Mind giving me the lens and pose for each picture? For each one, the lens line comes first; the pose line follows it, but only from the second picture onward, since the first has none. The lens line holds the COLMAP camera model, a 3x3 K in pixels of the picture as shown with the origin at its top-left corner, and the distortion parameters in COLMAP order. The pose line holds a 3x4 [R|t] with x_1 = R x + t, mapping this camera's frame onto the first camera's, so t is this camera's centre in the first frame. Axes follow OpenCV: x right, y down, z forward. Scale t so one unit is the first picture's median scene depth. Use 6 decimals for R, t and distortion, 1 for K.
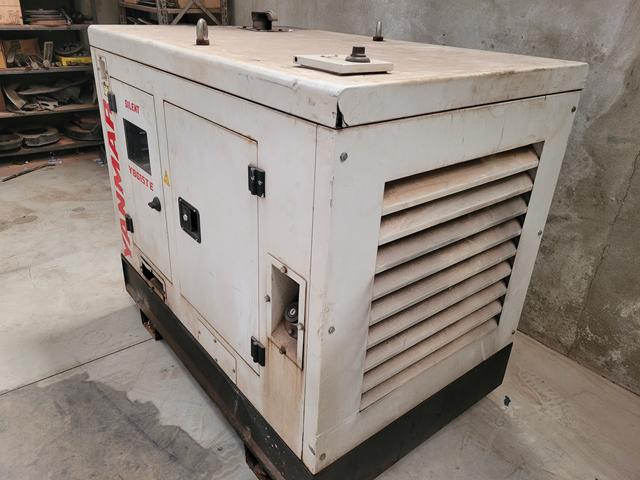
lens RADIAL K [[491.9, 0, 316.2], [0, 491.9, 225.9], [0, 0, 1]] dist [0.026252, -0.010129]
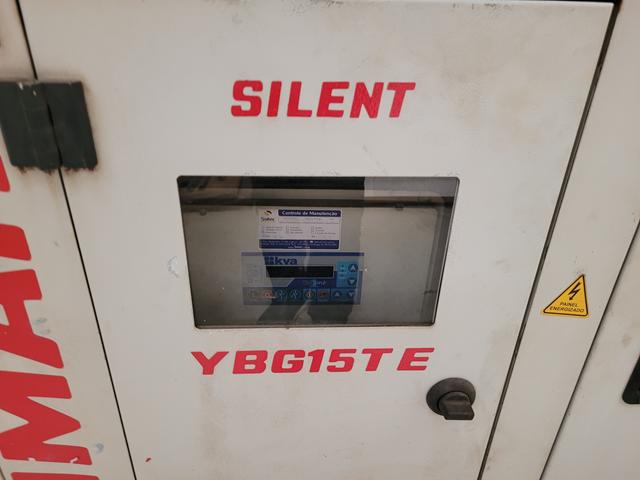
lens RADIAL K [[492.2, 0, 322.0], [0, 492.2, 238.0], [0, 0, 1]] dist [0.028499, -0.011046]
pose [[0.575885, -0.422556, 0.699859, -0.495234], [0.342674, 0.901998, 0.262630, -0.219939], [-0.742247, 0.088579, 0.664246, 0.781318]]
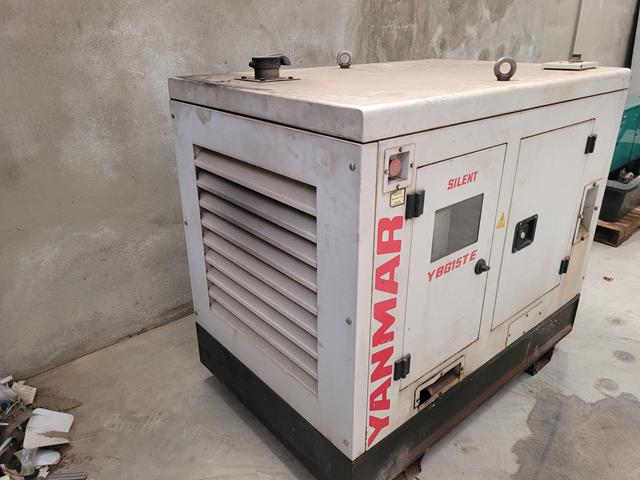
lens RADIAL K [[484.4, 0, 318.6], [0, 484.4, 228.7], [0, 0, 1]] dist [0.039929, -0.039348]
pose [[-0.035372, -0.420323, 0.906685, -0.996808], [0.425427, 0.814610, 0.394236, -0.527552], [-0.904301, 0.399673, 0.150003, 1.017154]]
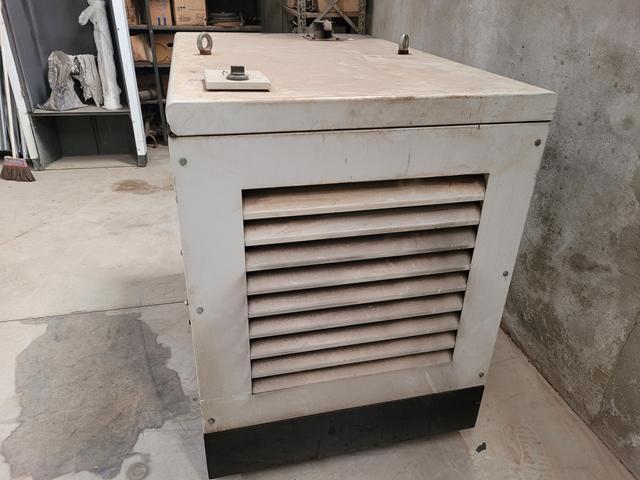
lens RADIAL K [[492.2, 0, 322.0], [0, 492.2, 238.0], [0, 0, 1]] dist [0.028499, -0.011046]
pose [[0.910402, 0.175599, -0.374610, 0.407171], [-0.165144, 0.984436, 0.060111, -0.042702], [0.379335, 0.007139, 0.925232, 0.020858]]
